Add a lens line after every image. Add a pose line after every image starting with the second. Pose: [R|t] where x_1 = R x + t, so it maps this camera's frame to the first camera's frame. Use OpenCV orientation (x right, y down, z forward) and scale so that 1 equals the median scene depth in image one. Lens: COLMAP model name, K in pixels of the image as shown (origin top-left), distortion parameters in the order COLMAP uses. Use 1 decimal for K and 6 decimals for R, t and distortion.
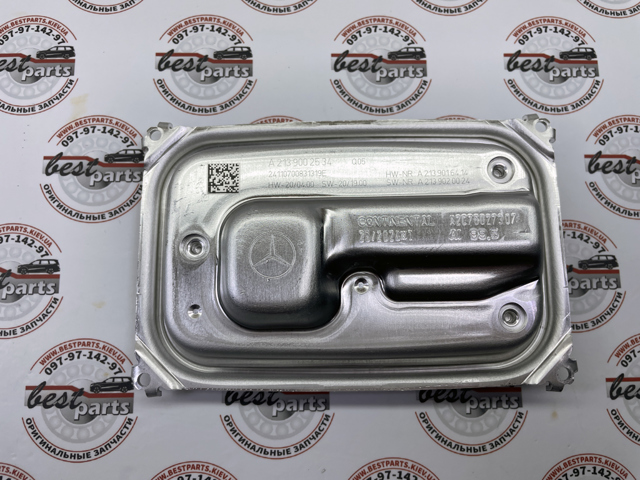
lens RADIAL K [[473.1, 0, 320.0], [0, 473.1, 240.0], [0, 0, 1]] dist [0.084602, -0.134048]
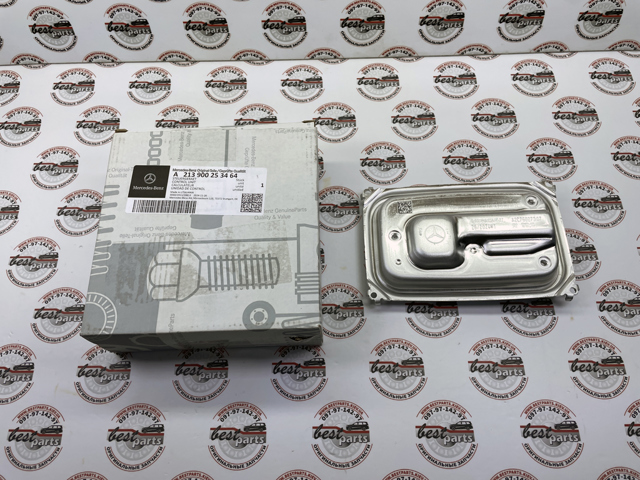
lens RADIAL K [[473.1, 0, 320.0], [0, 473.1, 240.0], [0, 0, 1]] dist [0.084602, -0.134048]
pose [[0.998886, -0.014320, -0.044957, -0.468991], [0.002874, 0.969527, -0.244966, 0.528004], [0.047095, 0.244564, 0.968489, -1.071256]]
